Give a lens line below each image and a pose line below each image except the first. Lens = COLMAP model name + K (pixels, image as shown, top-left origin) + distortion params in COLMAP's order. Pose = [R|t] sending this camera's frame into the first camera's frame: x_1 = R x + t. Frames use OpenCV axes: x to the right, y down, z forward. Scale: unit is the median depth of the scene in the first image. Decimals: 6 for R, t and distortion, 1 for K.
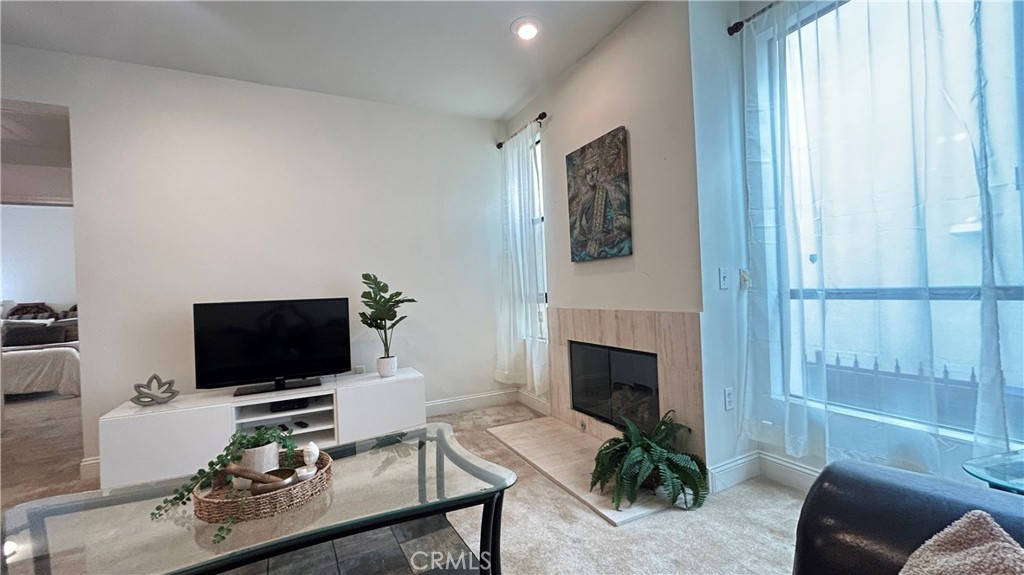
lens RADIAL K [[408.8, 0, 512.0], [0, 408.8, 287.5], [0, 0, 1]] dist [0.001567, 0.000071]
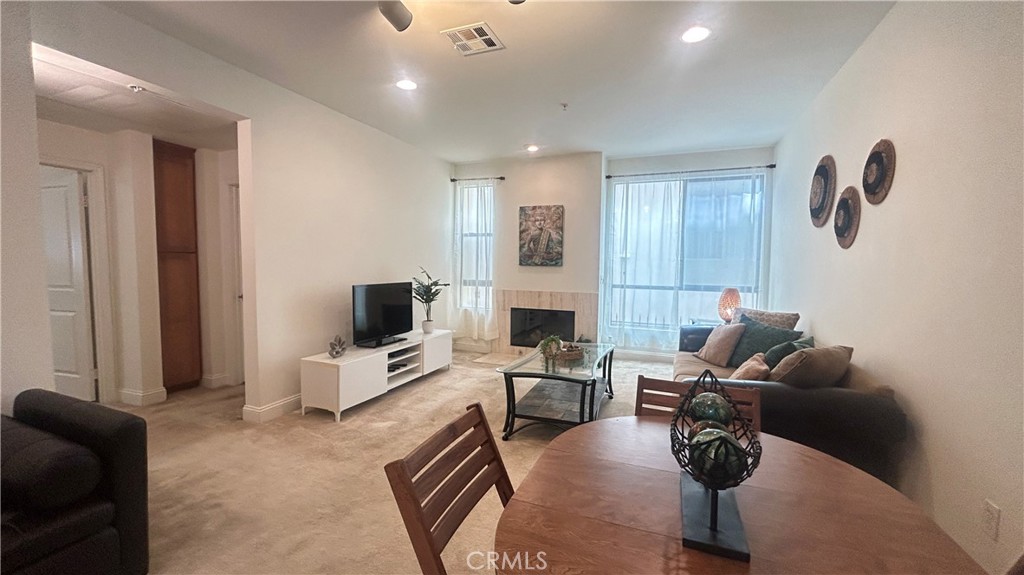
lens RADIAL K [[408.8, 0, 512.0], [0, 408.8, 287.5], [0, 0, 1]] dist [0.001567, 0.000071]
pose [[0.745620, 0.012625, 0.666252, -1.190032], [-0.047622, 0.998274, 0.034378, -0.025130], [-0.664668, -0.057362, 0.744934, -0.383187]]
